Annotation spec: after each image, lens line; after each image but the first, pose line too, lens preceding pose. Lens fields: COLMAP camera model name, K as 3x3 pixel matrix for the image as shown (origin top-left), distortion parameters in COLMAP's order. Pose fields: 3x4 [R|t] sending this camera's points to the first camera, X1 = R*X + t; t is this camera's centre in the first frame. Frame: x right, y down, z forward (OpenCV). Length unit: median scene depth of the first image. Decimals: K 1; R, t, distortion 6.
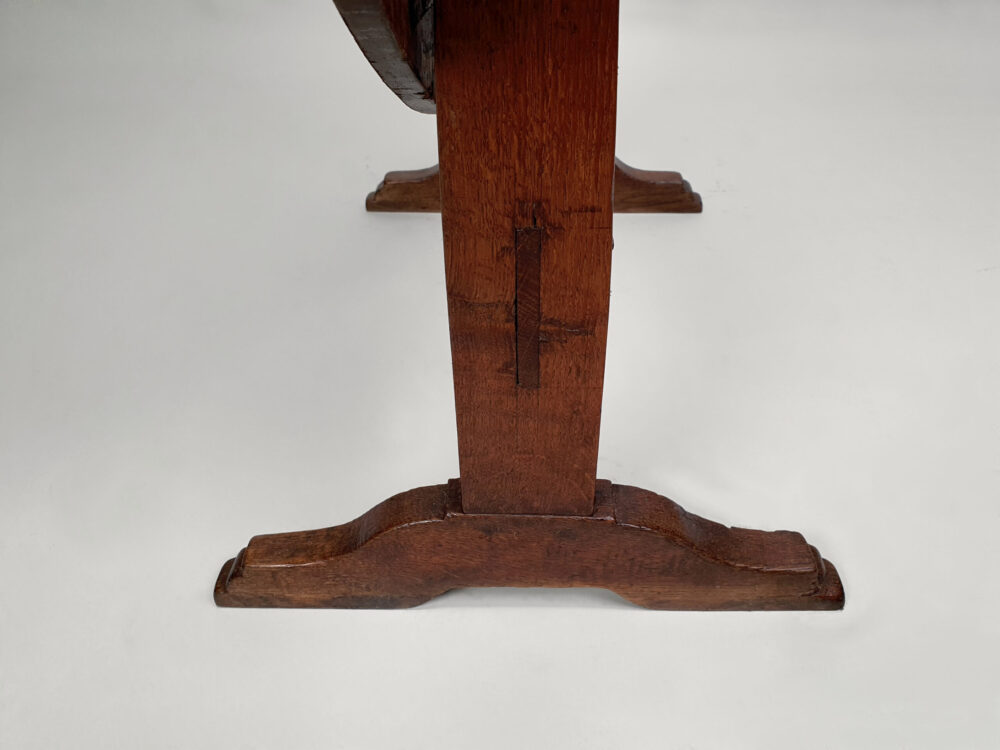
lens RADIAL K [[778.5, 0, 500.0], [0, 778.5, 375.0], [0, 0, 1]] dist [0.057207, -0.001025]
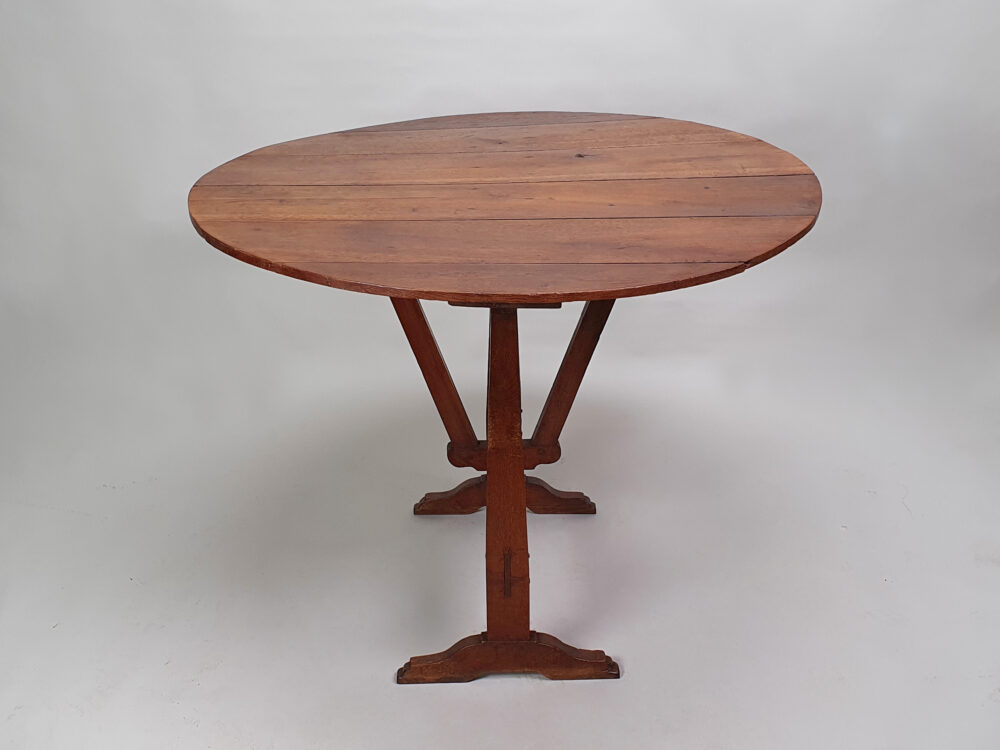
lens RADIAL K [[783.6, 0, 500.0], [0, 783.6, 375.0], [0, 0, 1]] dist [0.000170, 0.000342]
pose [[0.999133, -0.008709, 0.040711, -0.105367], [0.020887, 0.950764, -0.309212, 0.124042], [-0.036013, 0.309795, 0.950121, -2.081208]]
